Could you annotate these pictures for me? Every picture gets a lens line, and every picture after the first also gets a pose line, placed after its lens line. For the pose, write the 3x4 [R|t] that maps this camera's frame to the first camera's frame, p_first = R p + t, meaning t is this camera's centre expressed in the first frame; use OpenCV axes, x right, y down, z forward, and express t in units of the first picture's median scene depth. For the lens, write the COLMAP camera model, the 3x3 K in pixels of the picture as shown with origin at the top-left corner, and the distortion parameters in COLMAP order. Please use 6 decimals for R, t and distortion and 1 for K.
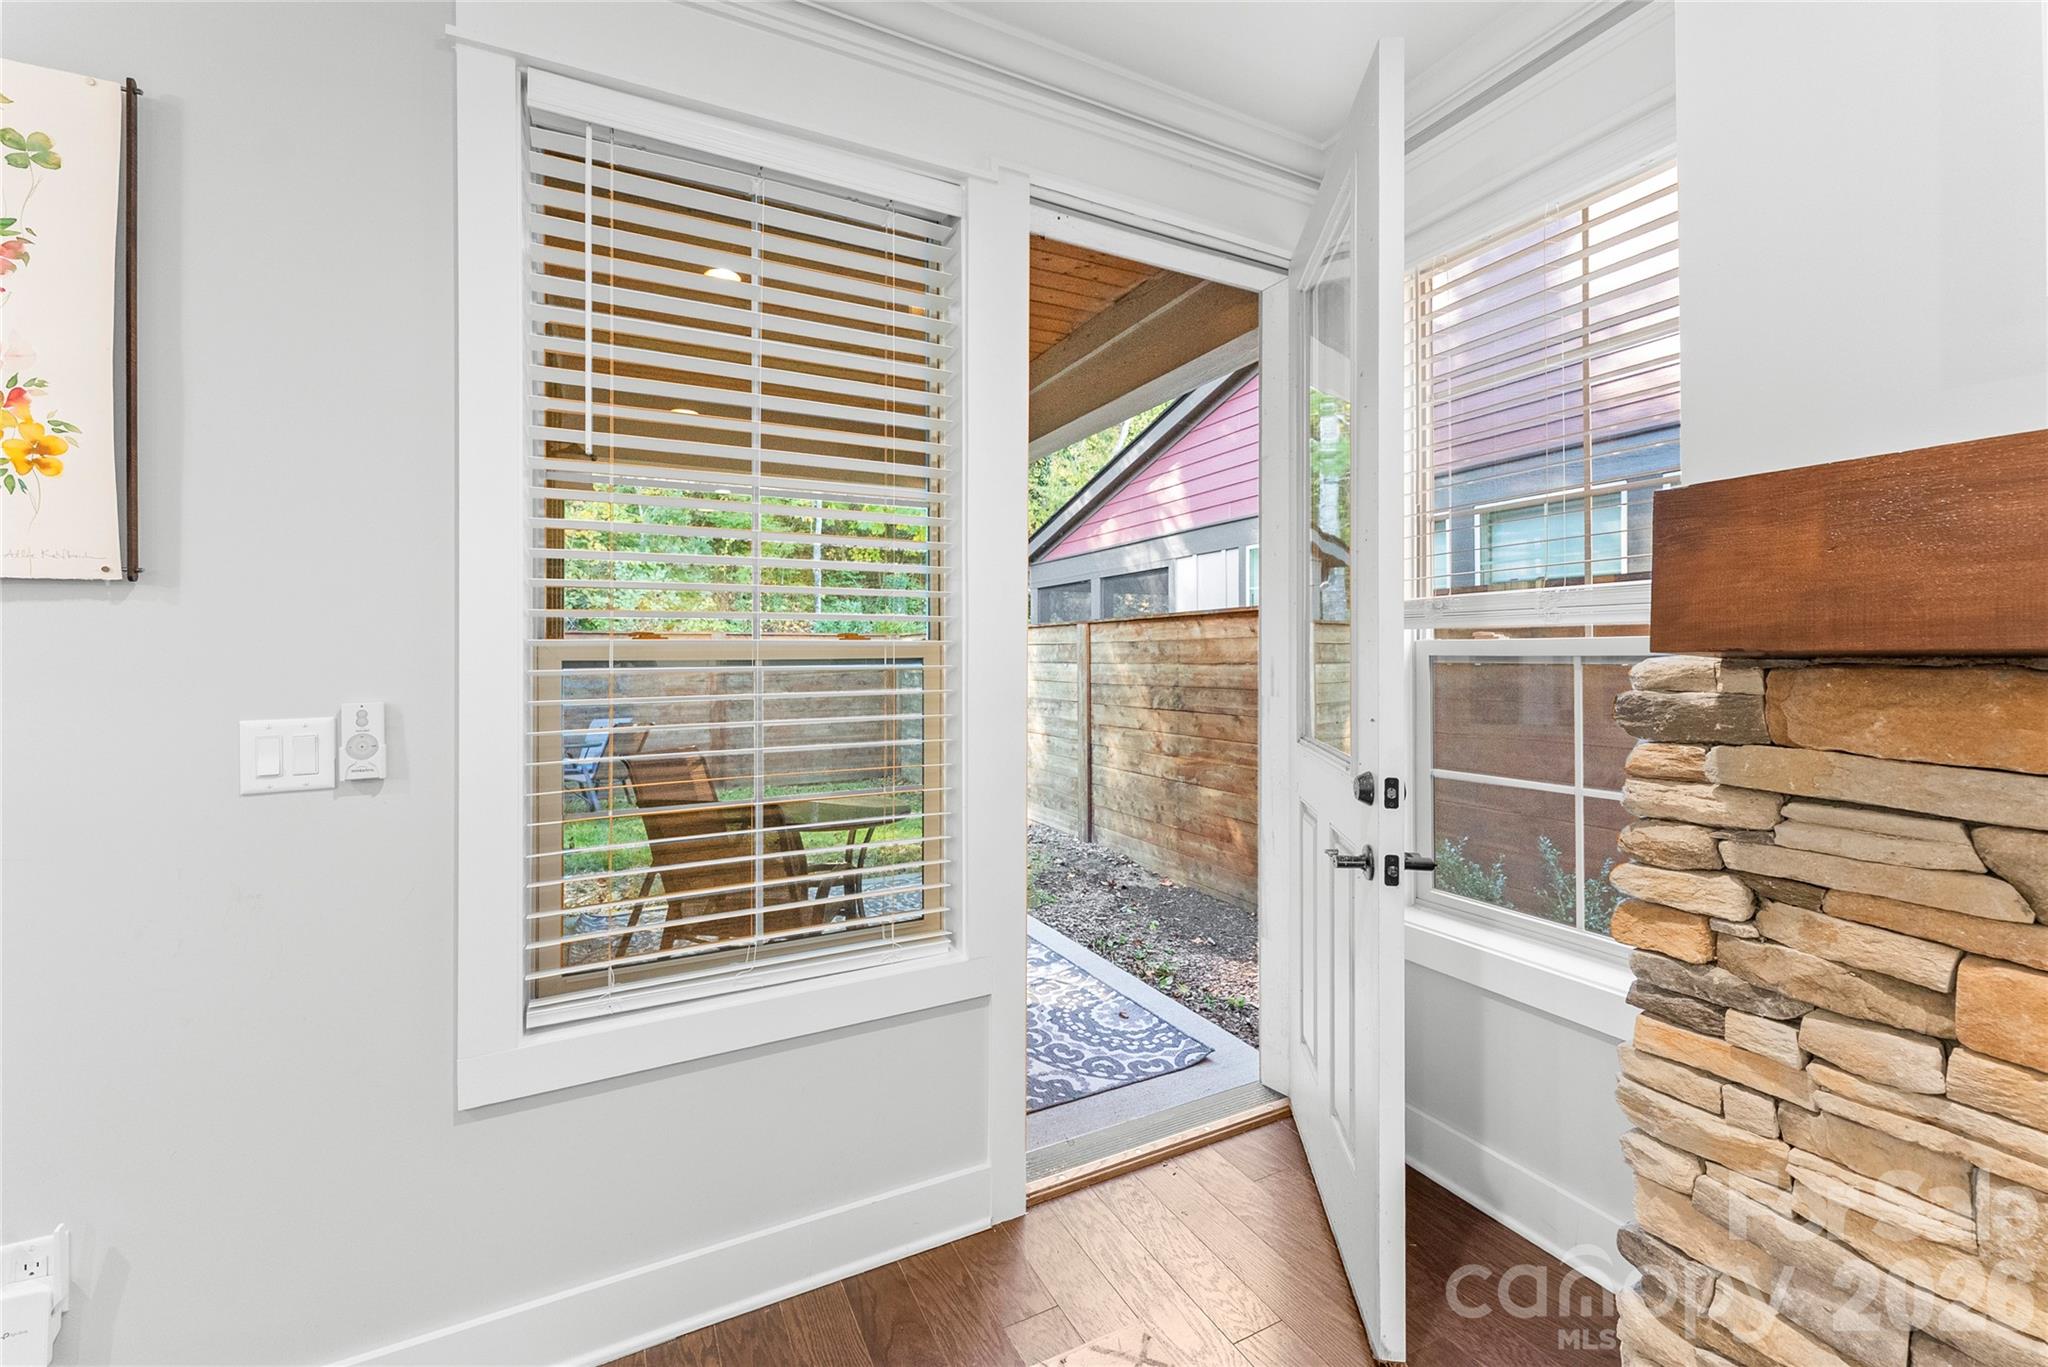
lens RADIAL K [[833.0, 0, 1028.3], [0, 833.0, 650.4], [0, 0, 1]] dist [-0.000247, -0.000333]
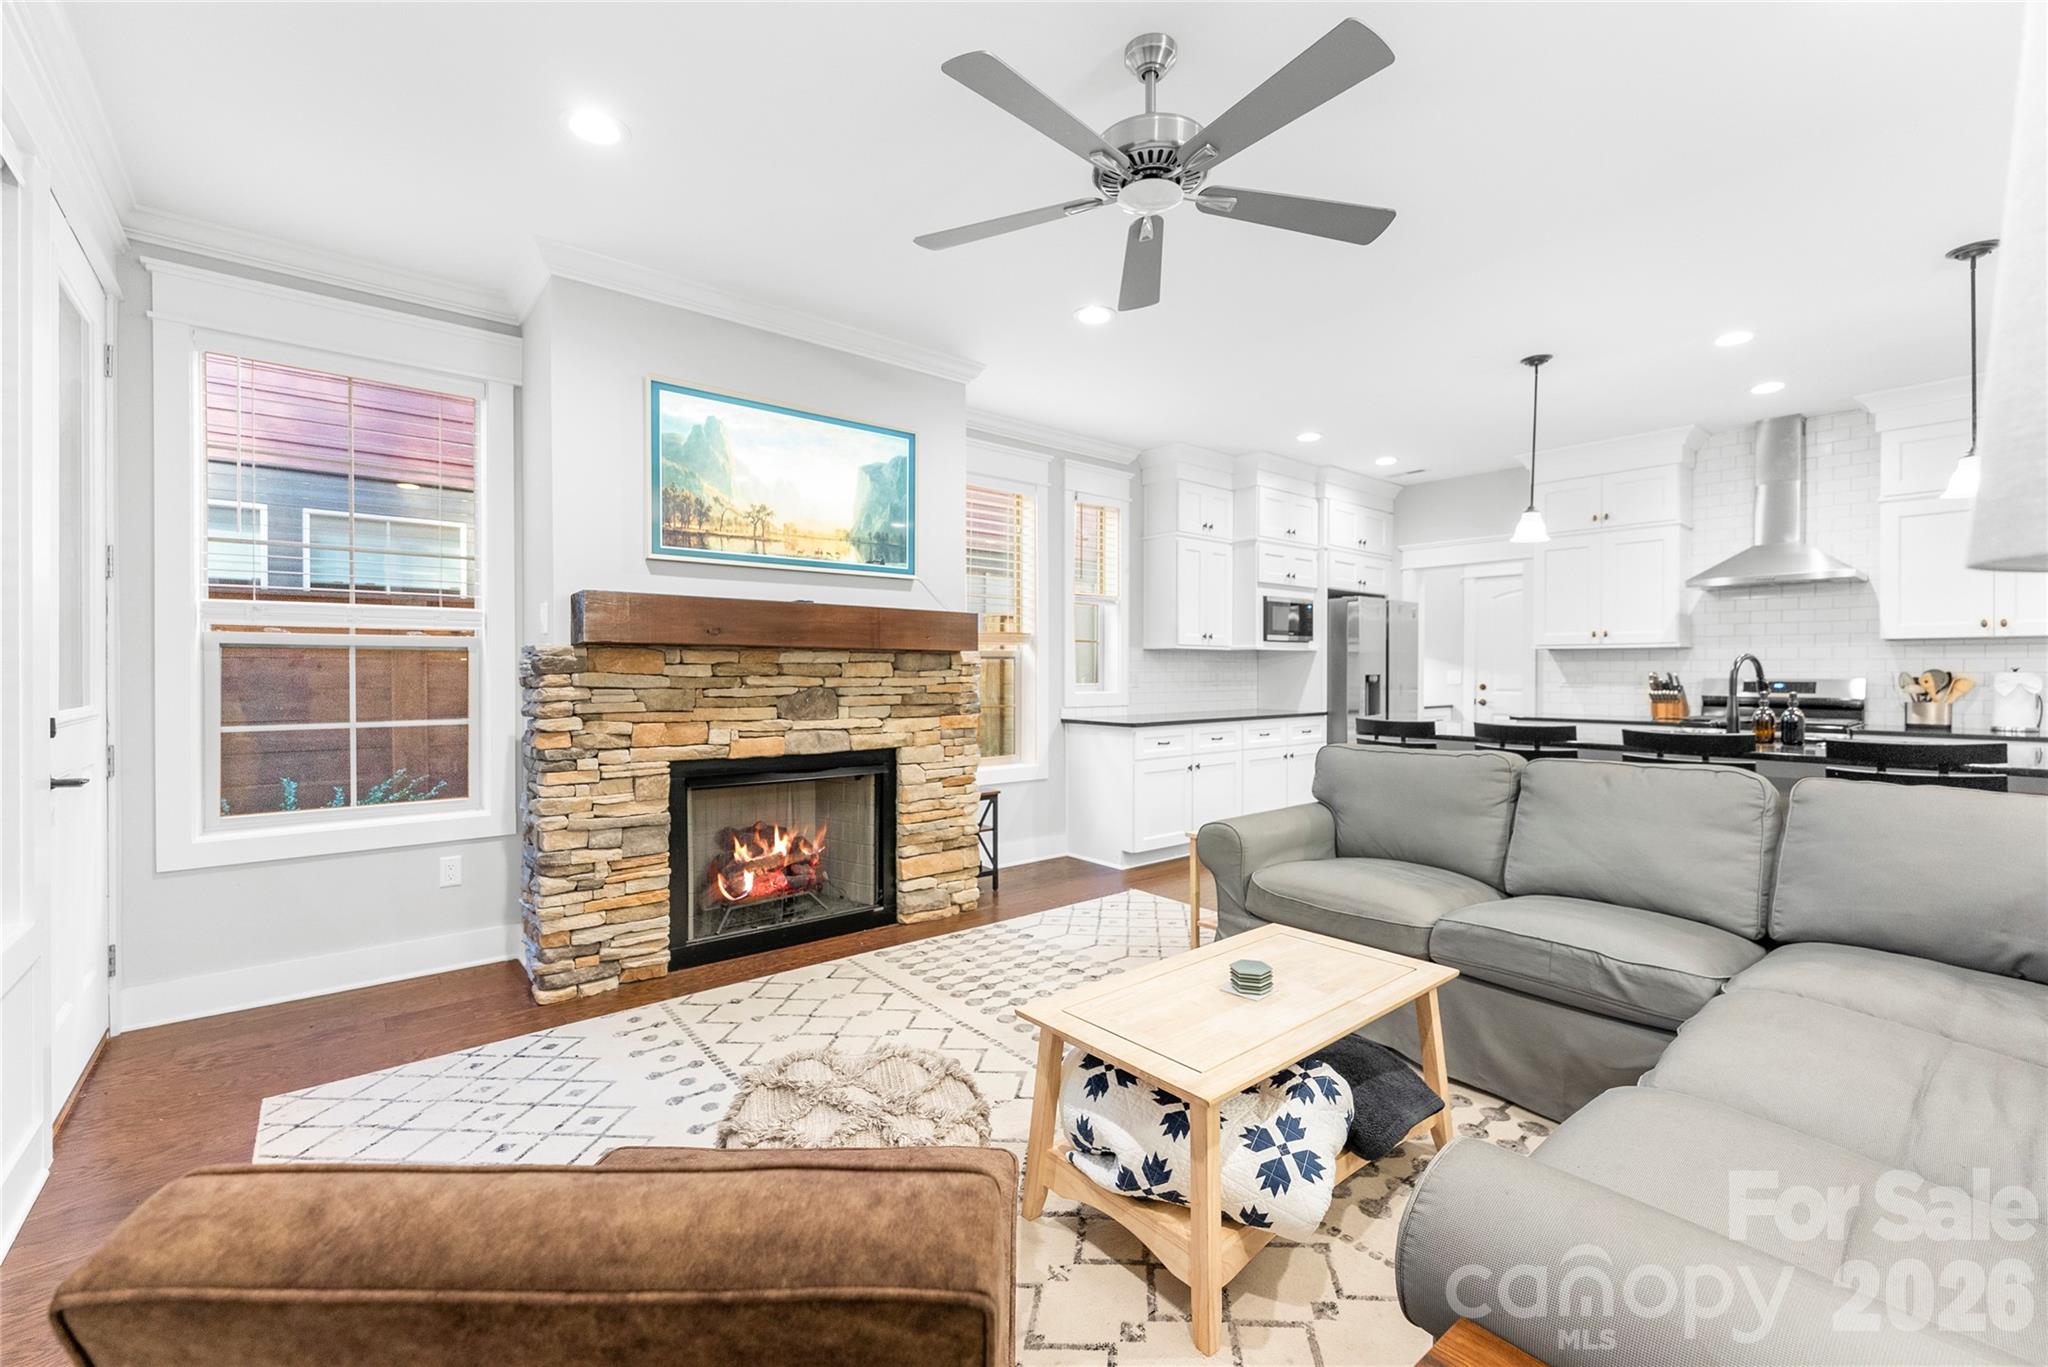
lens RADIAL K [[857.7, 0, 1024.2], [0, 857.7, 680.9], [0, 0, 1]] dist [-0.000963, -0.000565]
pose [[-0.220281, -0.008272, 0.975401, -2.539773], [-0.007326, 0.999950, 0.006826, 0.108076], [-0.975409, -0.005642, -0.220330, 0.096155]]
